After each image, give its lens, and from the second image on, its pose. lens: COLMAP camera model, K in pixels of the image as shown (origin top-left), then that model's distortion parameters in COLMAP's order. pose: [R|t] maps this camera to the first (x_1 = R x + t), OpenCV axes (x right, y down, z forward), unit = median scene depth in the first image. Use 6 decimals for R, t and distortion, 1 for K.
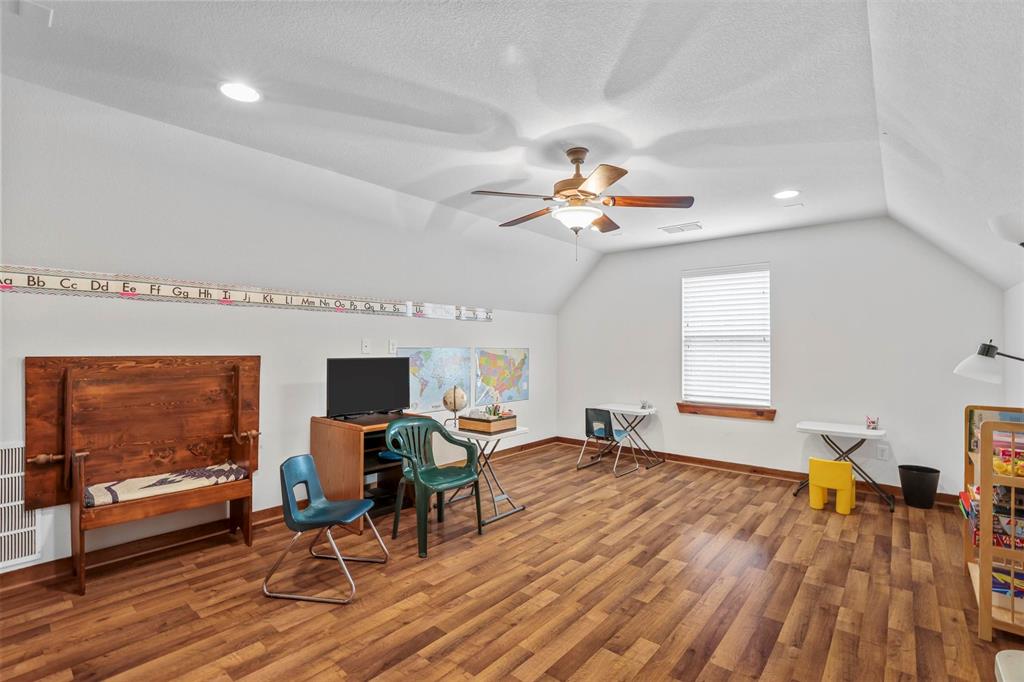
lens RADIAL K [[470.9, 0, 513.5], [0, 470.9, 336.5], [0, 0, 1]] dist [-0.032047, 0.003422]
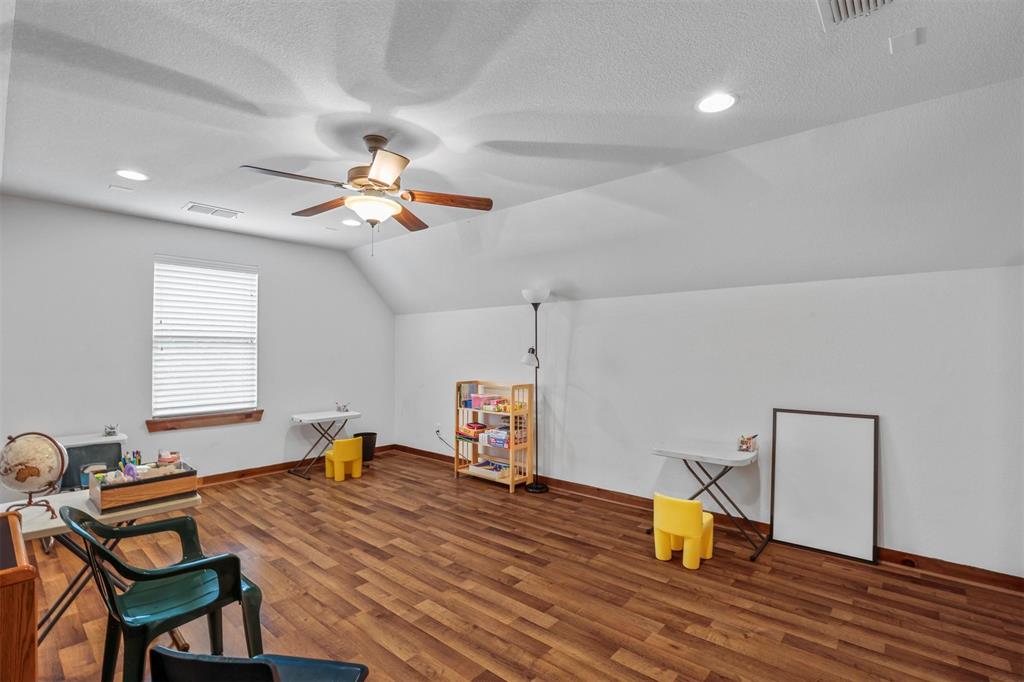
lens RADIAL K [[470.9, 0, 514.3], [0, 470.9, 342.5], [0, 0, 1]] dist [-0.032047, 0.003422]
pose [[0.012127, 0.012033, 0.999854, -0.616959], [-0.021715, 0.999695, -0.011767, 0.009991], [-0.999691, -0.021570, 0.012384, 0.559986]]
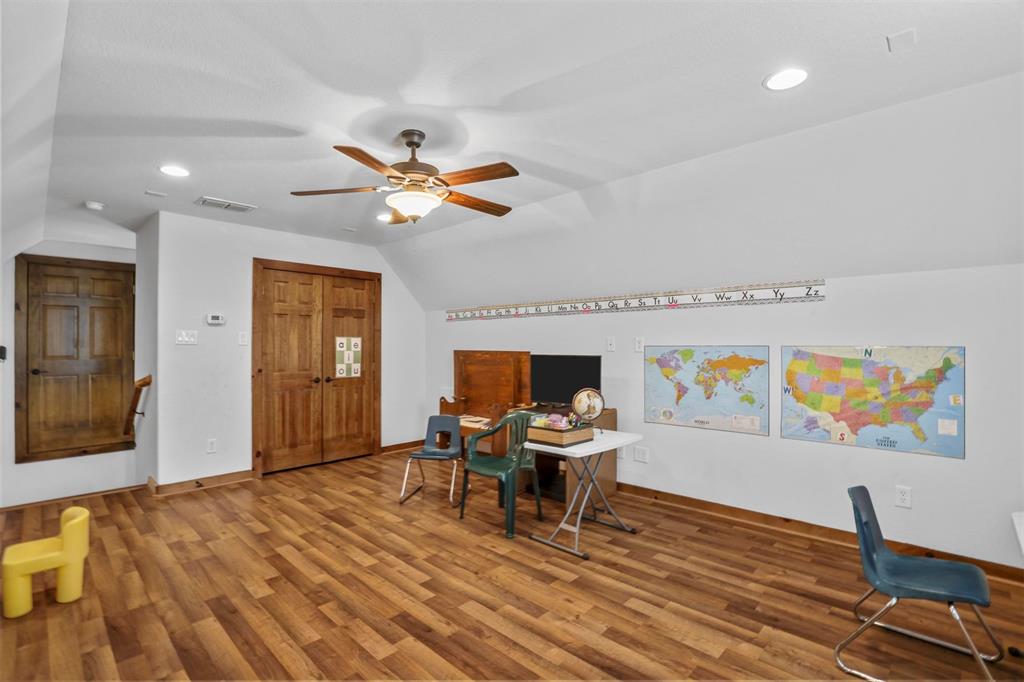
lens RADIAL K [[470.9, 0, 510.6], [0, 470.9, 345.2], [0, 0, 1]] dist [-0.032047, 0.003422]
pose [[-0.061635, -0.003528, -0.998093, 0.822168], [0.023922, 0.999701, -0.005011, 0.025831], [0.997812, -0.024185, -0.061532, 0.981914]]
